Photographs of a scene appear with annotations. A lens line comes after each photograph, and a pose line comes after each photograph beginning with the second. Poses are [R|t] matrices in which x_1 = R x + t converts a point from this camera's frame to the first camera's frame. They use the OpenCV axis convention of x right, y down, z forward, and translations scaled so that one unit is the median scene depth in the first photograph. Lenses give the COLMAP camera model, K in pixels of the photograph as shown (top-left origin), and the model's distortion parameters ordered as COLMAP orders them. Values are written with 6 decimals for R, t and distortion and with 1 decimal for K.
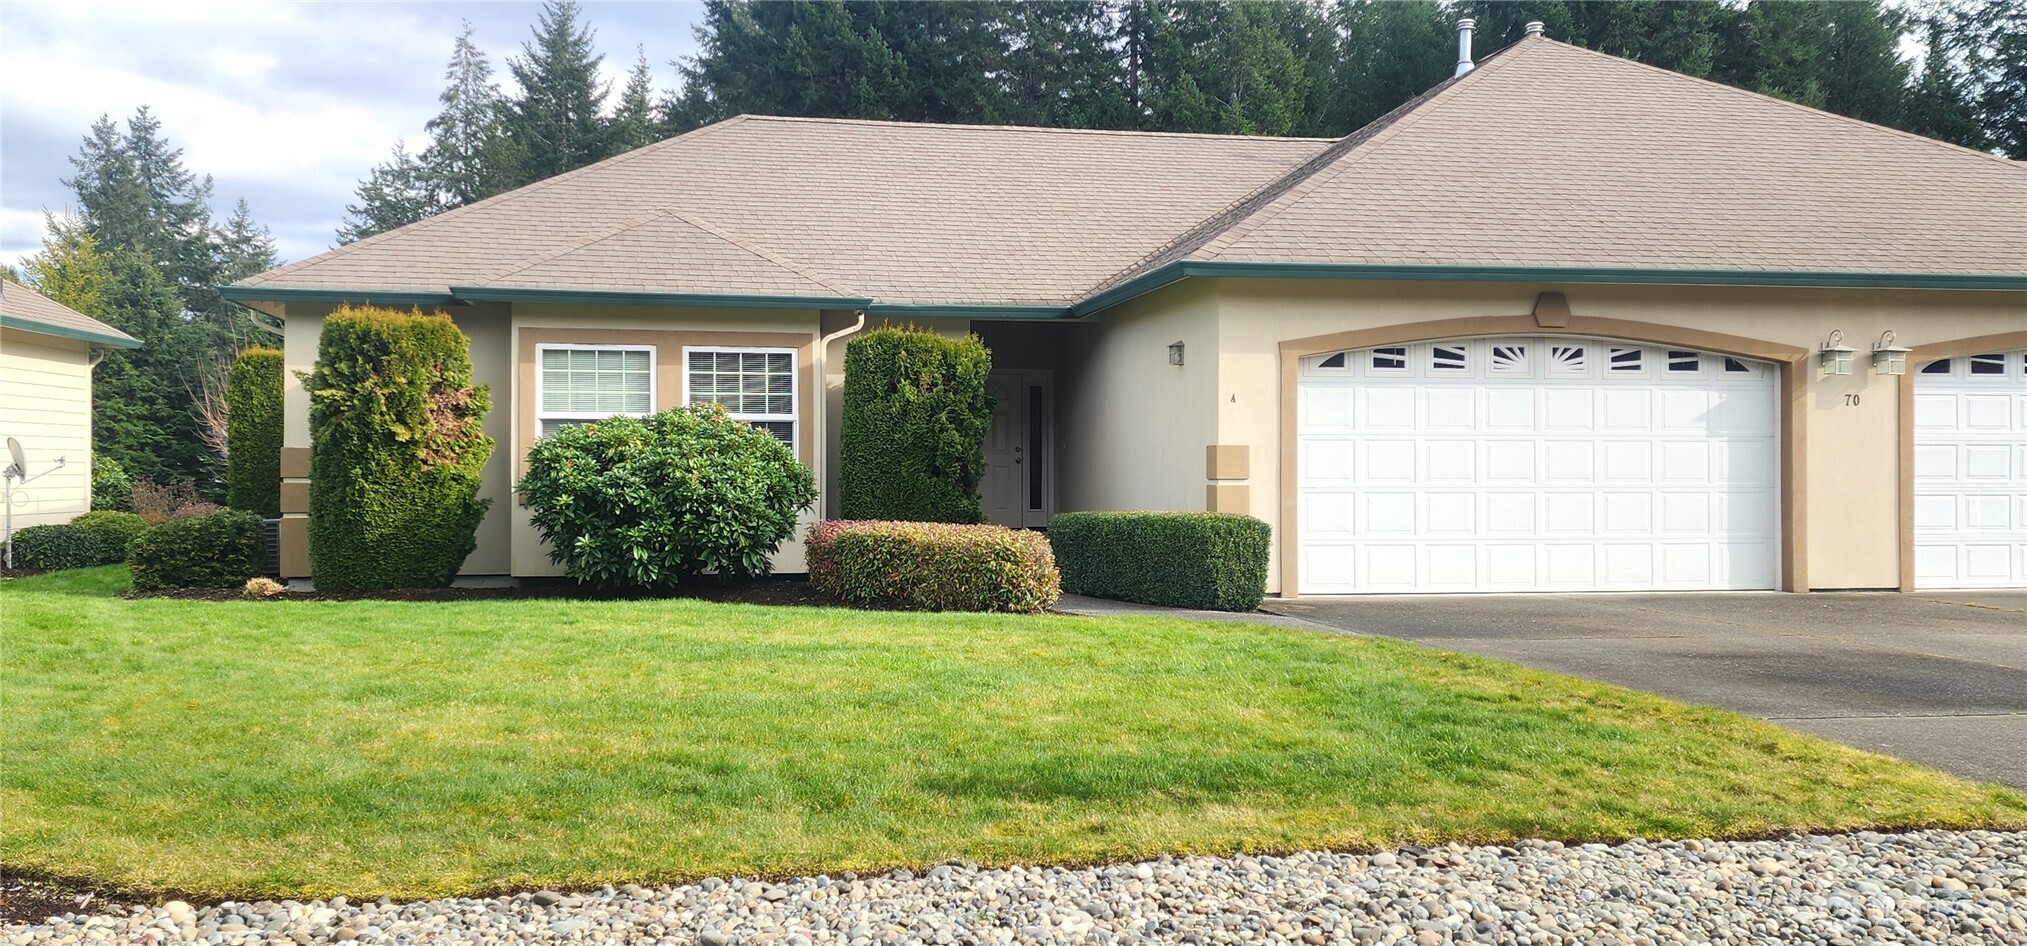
lens RADIAL K [[1552.7, 0, 1030.5], [0, 1552.7, 470.0], [0, 0, 1]] dist [0.118837, -0.135307]
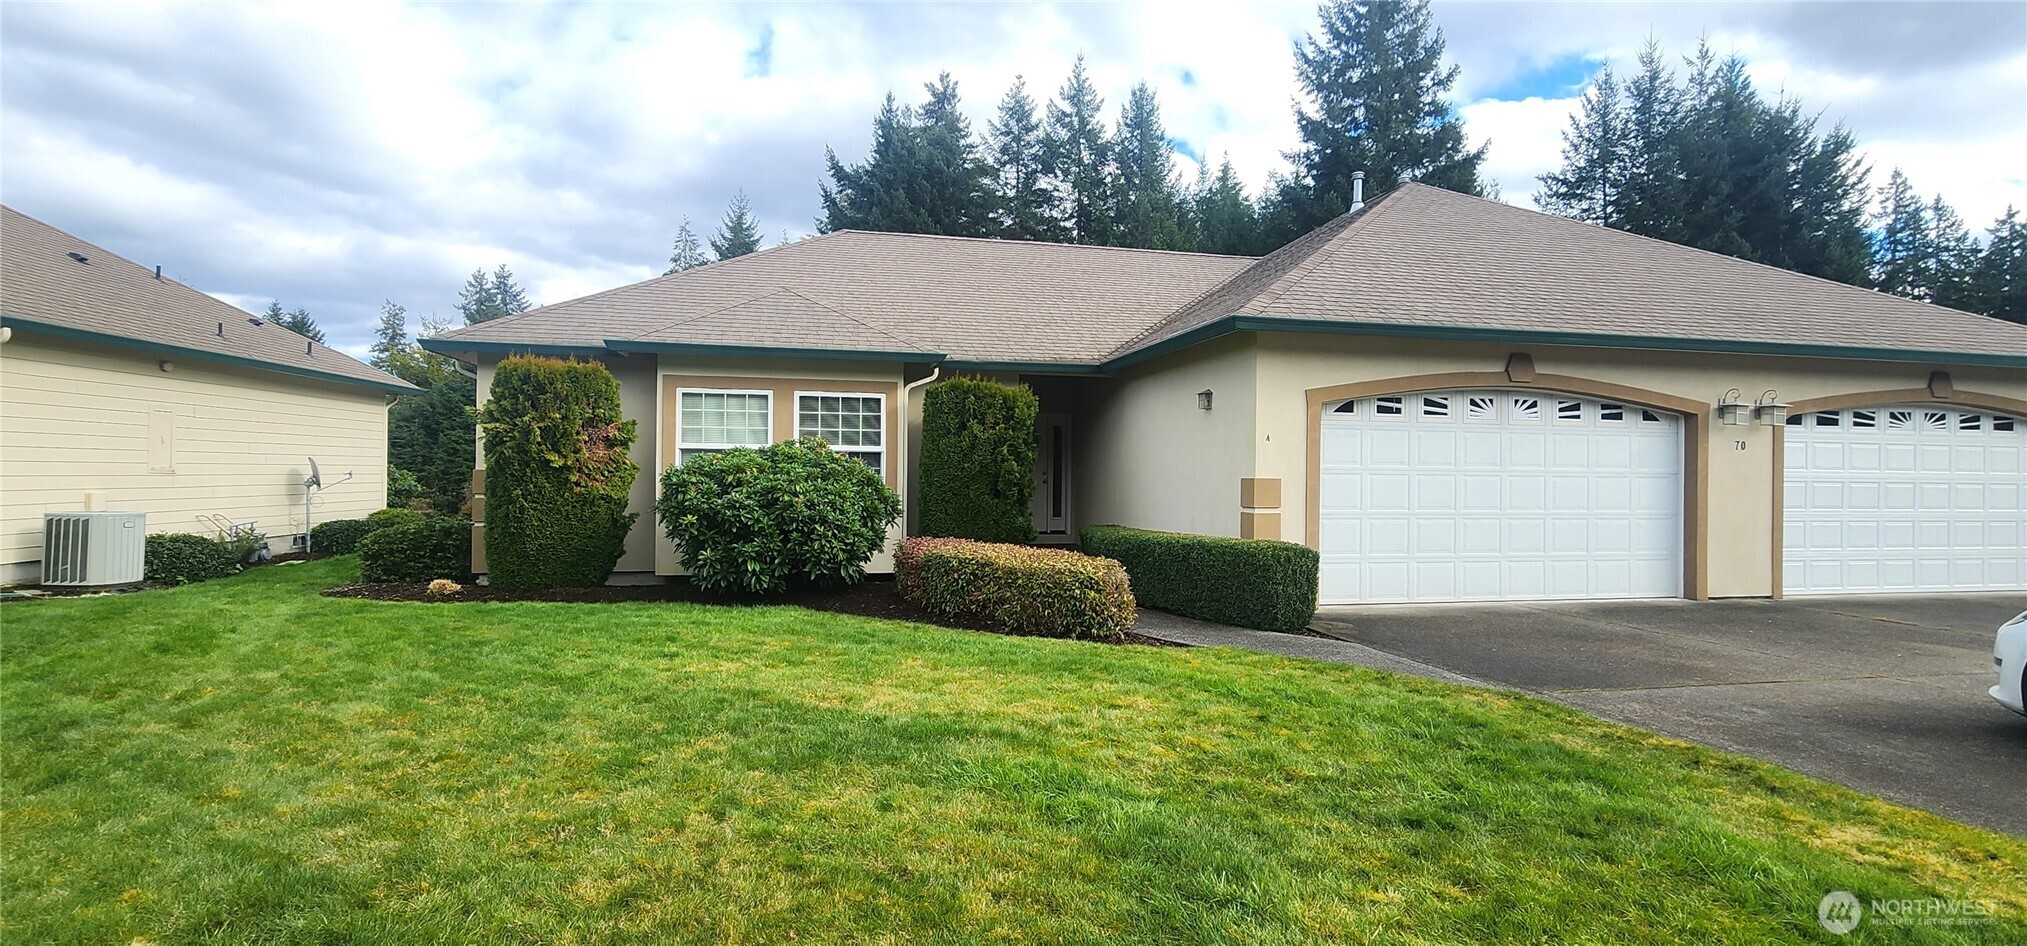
lens RADIAL K [[837.0, 0, 1013.3], [0, 837.0, 475.2], [0, 0, 1]] dist [0.000521, 0.000269]
pose [[0.999696, 0.009910, 0.022590, -0.066889], [-0.009961, 0.999948, 0.002129, -0.016422], [-0.022568, -0.002353, 0.999743, 0.351815]]
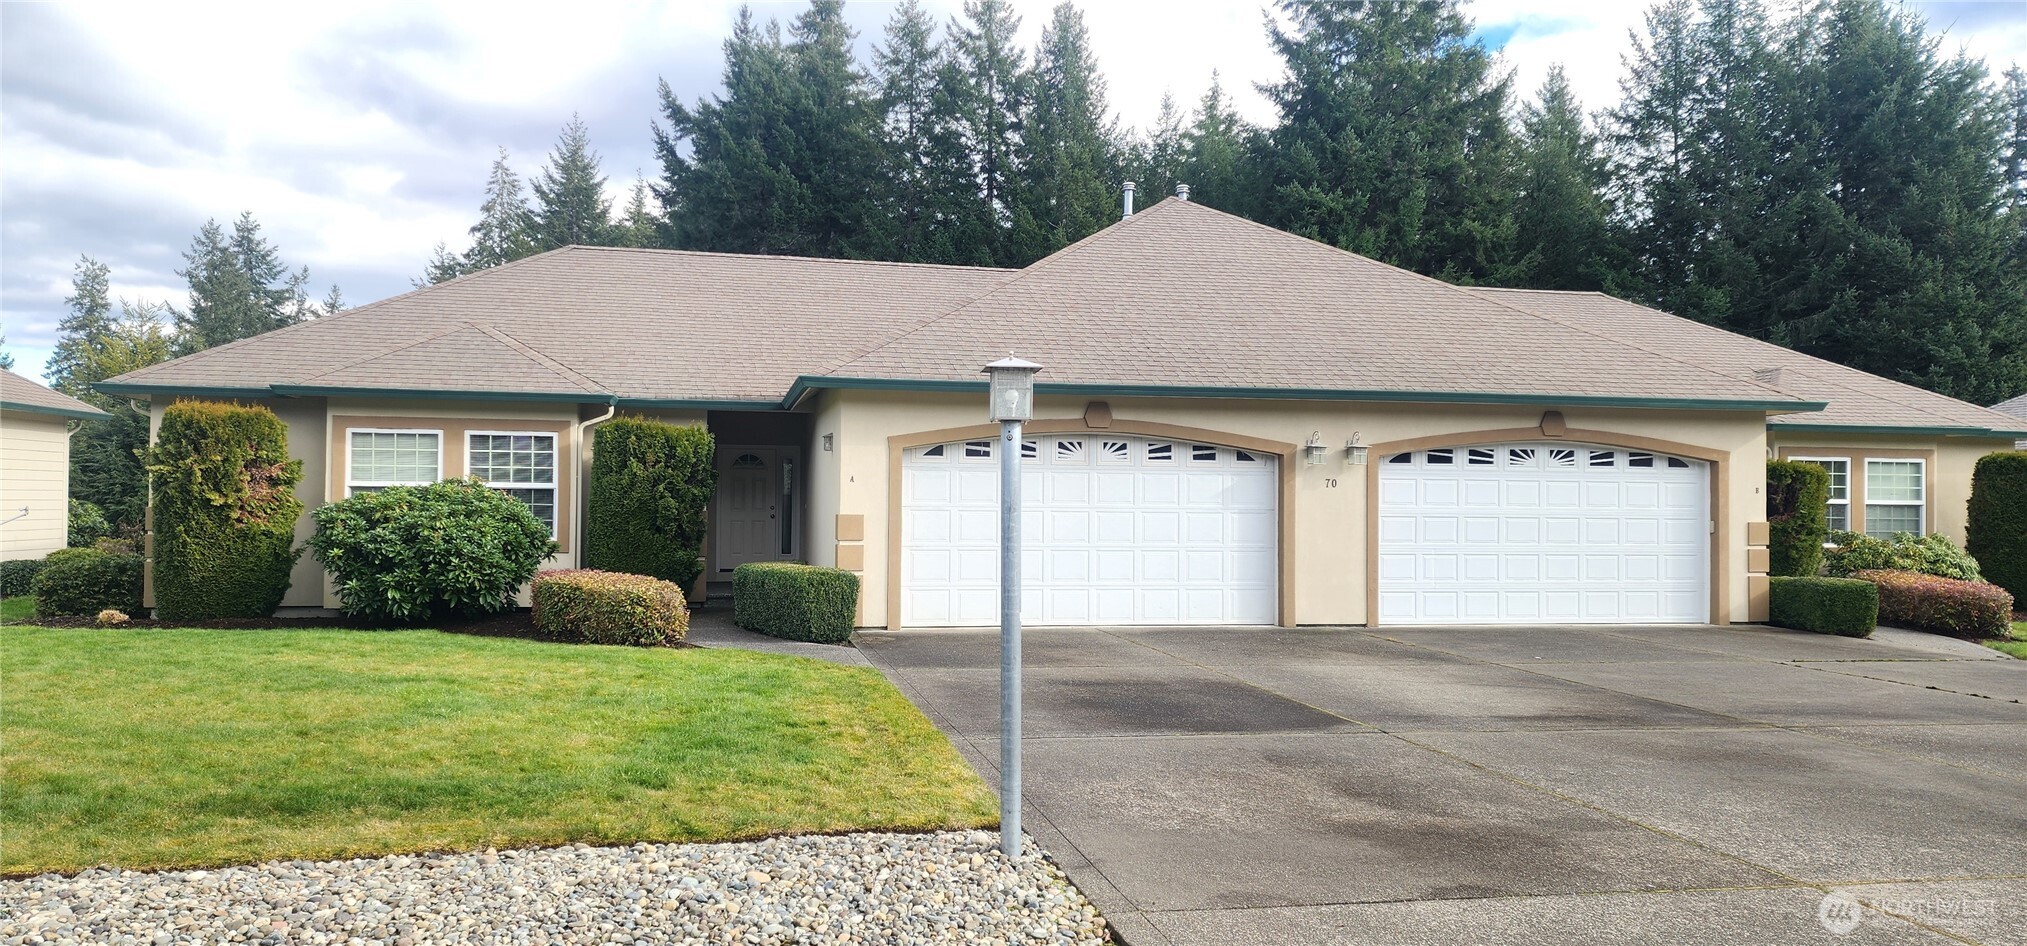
lens RADIAL K [[1237.3, 0, 1014.2], [0, 1237.3, 488.4], [0, 0, 1]] dist [0.081279, -0.061430]
pose [[0.999883, 0.008835, 0.012488, 0.235322], [-0.008703, 0.999906, -0.010612, -0.025988], [-0.012580, 0.010502, 0.999866, -0.045000]]
